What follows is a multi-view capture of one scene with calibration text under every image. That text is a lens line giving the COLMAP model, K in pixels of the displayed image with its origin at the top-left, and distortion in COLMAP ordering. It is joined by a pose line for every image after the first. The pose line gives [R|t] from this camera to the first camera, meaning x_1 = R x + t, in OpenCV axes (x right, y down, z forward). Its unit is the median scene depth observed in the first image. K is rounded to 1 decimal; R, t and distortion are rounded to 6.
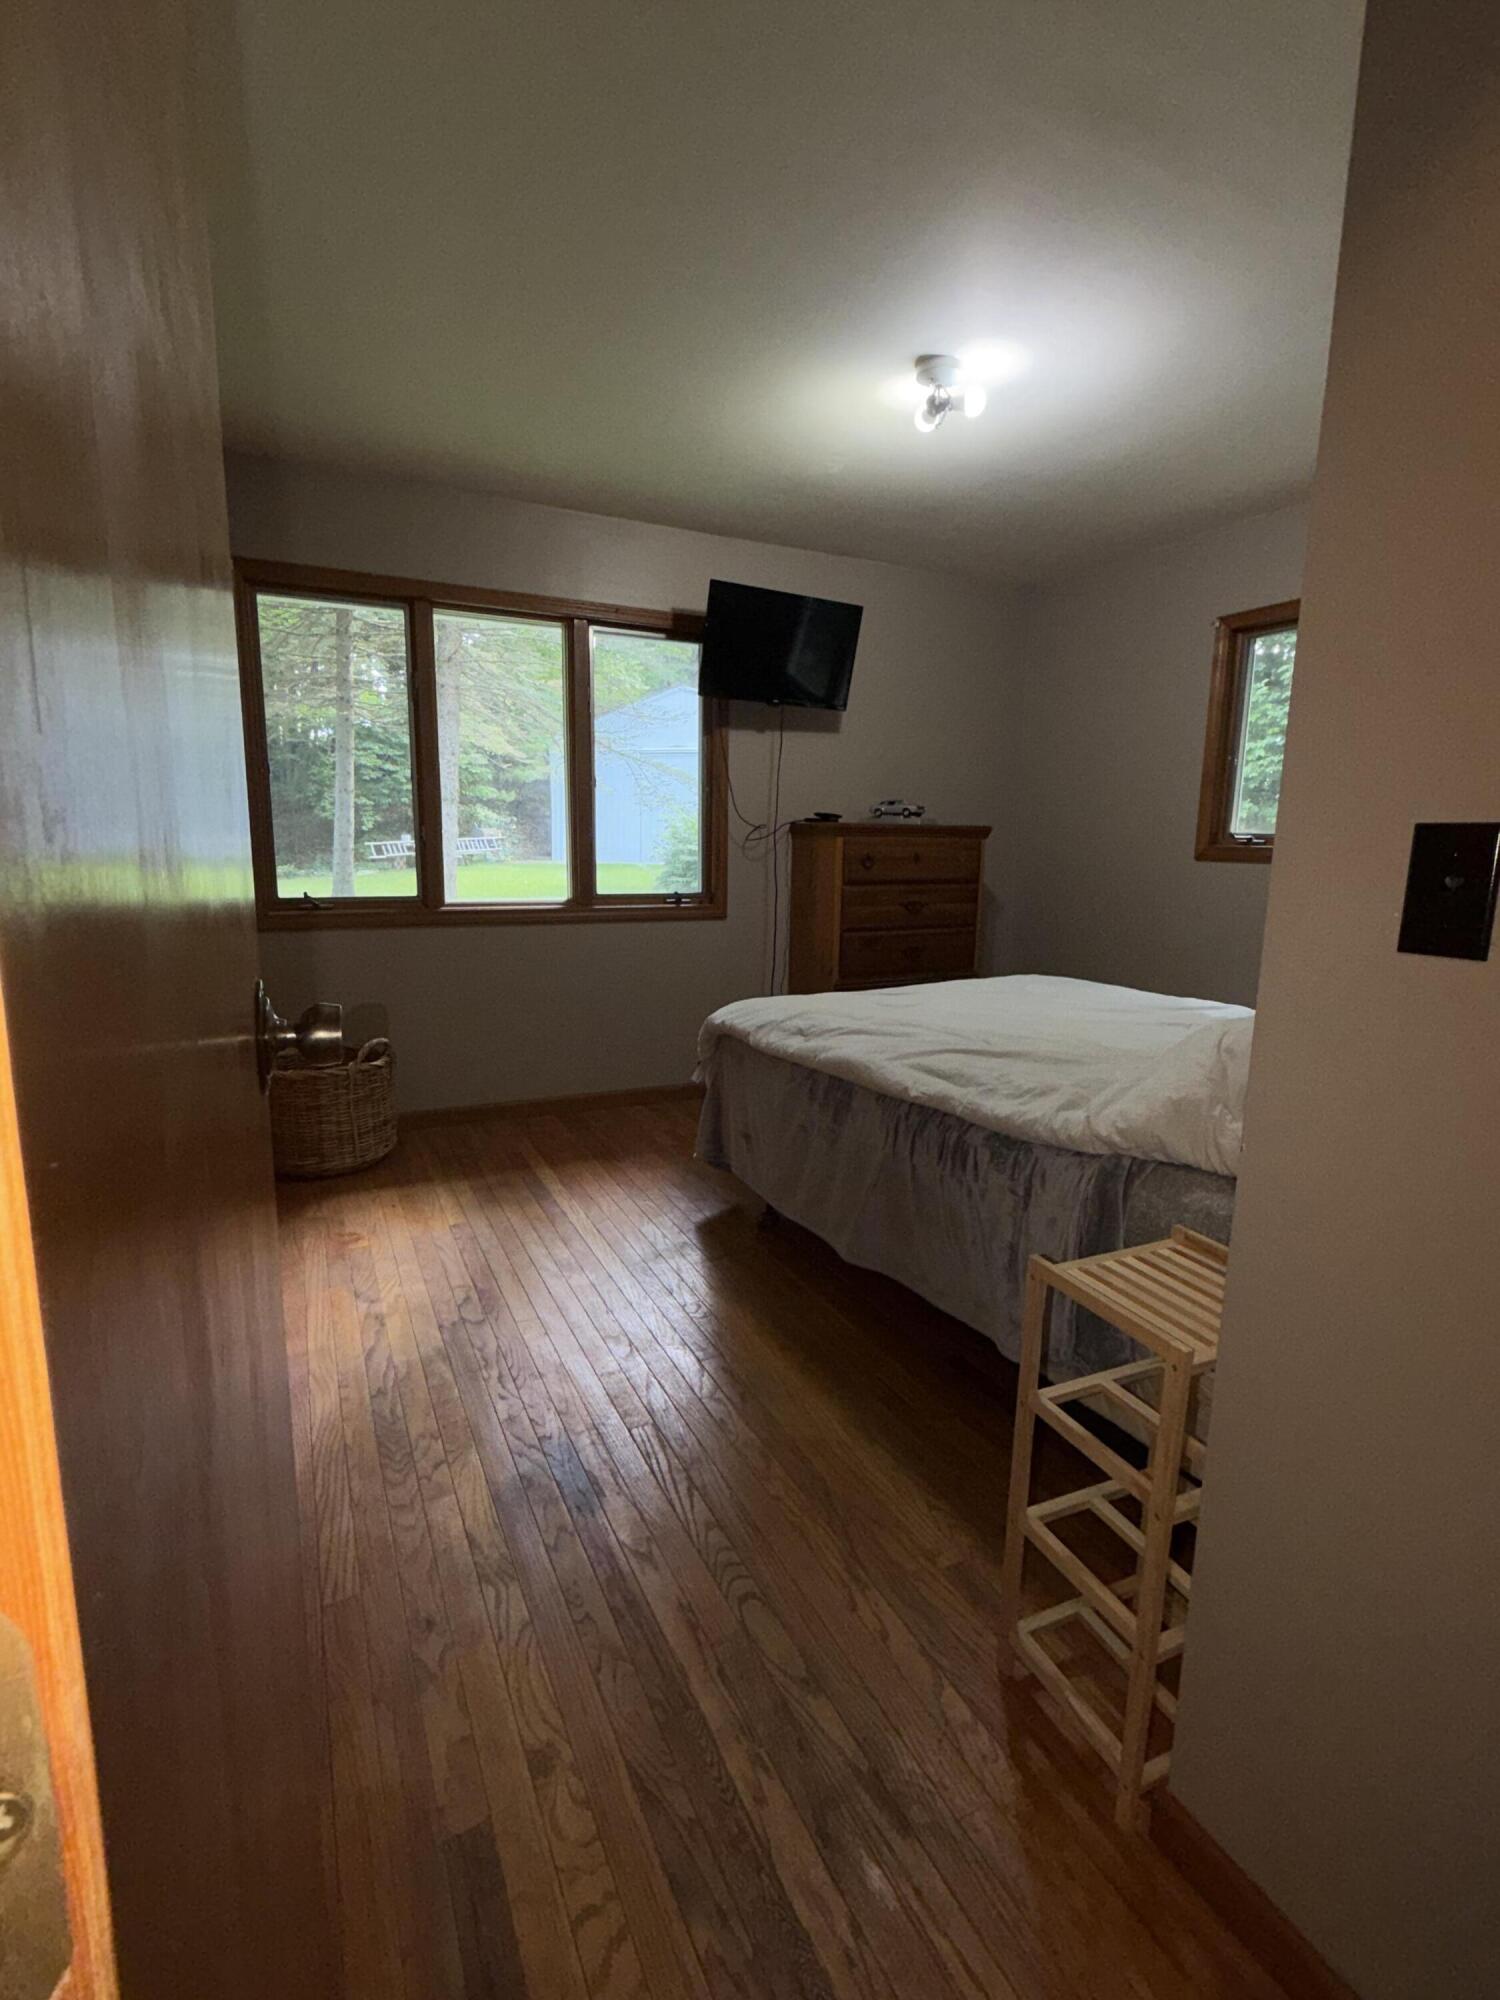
lens RADIAL K [[928.4, 0, 750.0], [0, 928.4, 1000.0], [0, 0, 1]] dist [0.024013, 0.000076]
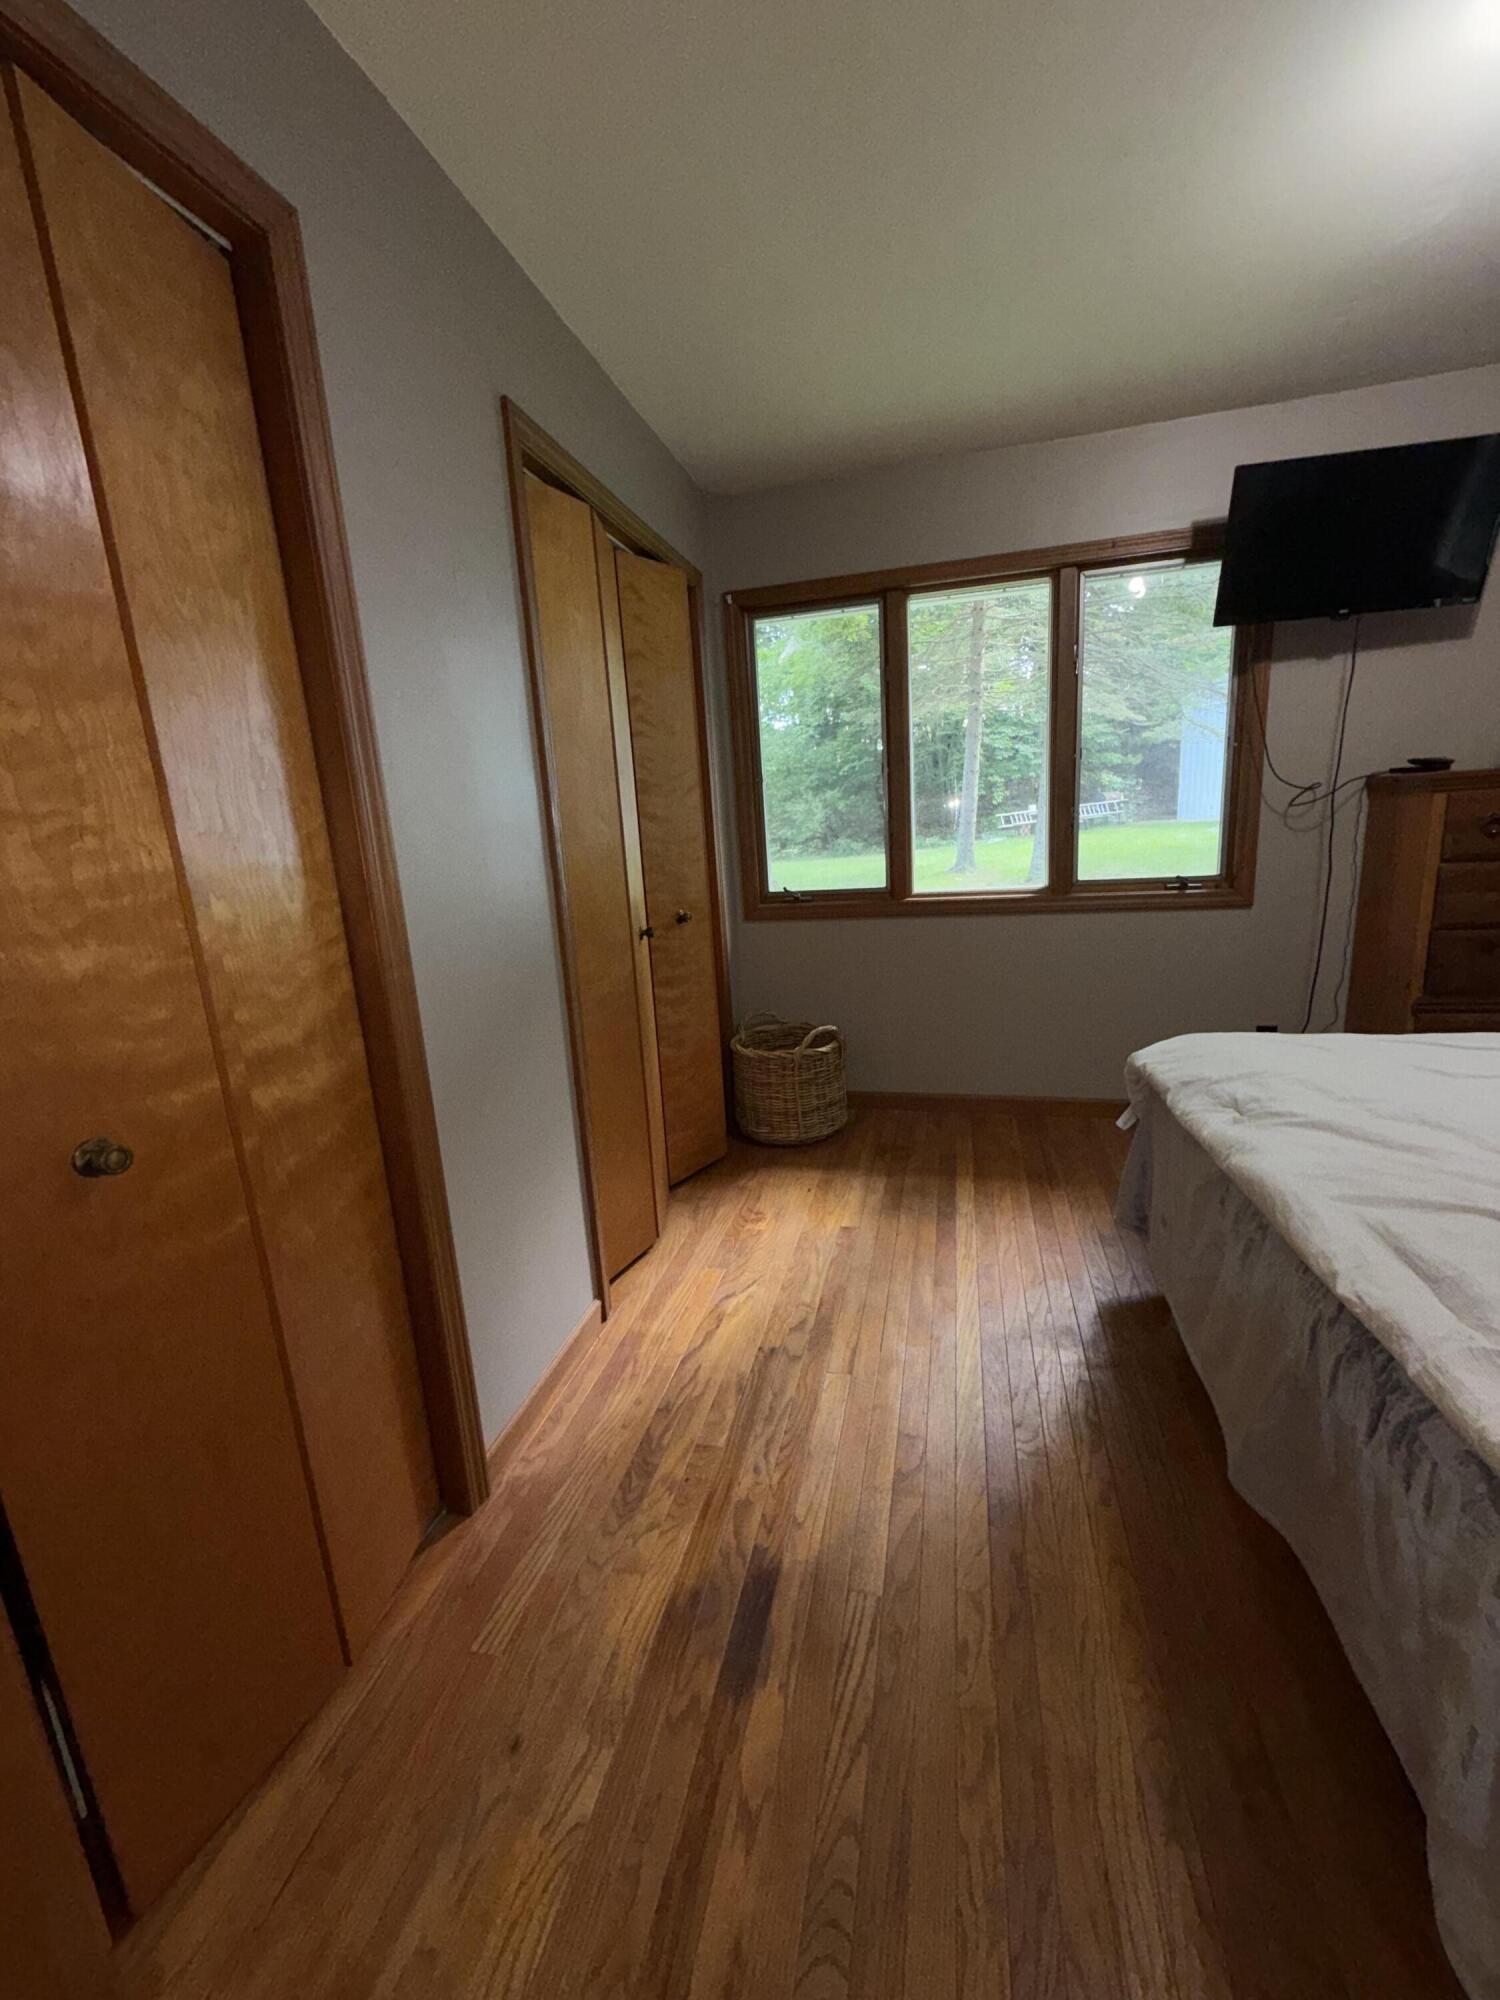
lens RADIAL K [[803.9, 0, 750.0], [0, 803.9, 1000.0], [0, 0, 1]] dist [0.001822, 0.000093]
pose [[0.764834, 0.083511, -0.638792, 0.109393], [-0.041311, 0.995879, 0.080731, -0.054200], [0.642902, -0.035357, 0.765132, 0.223688]]
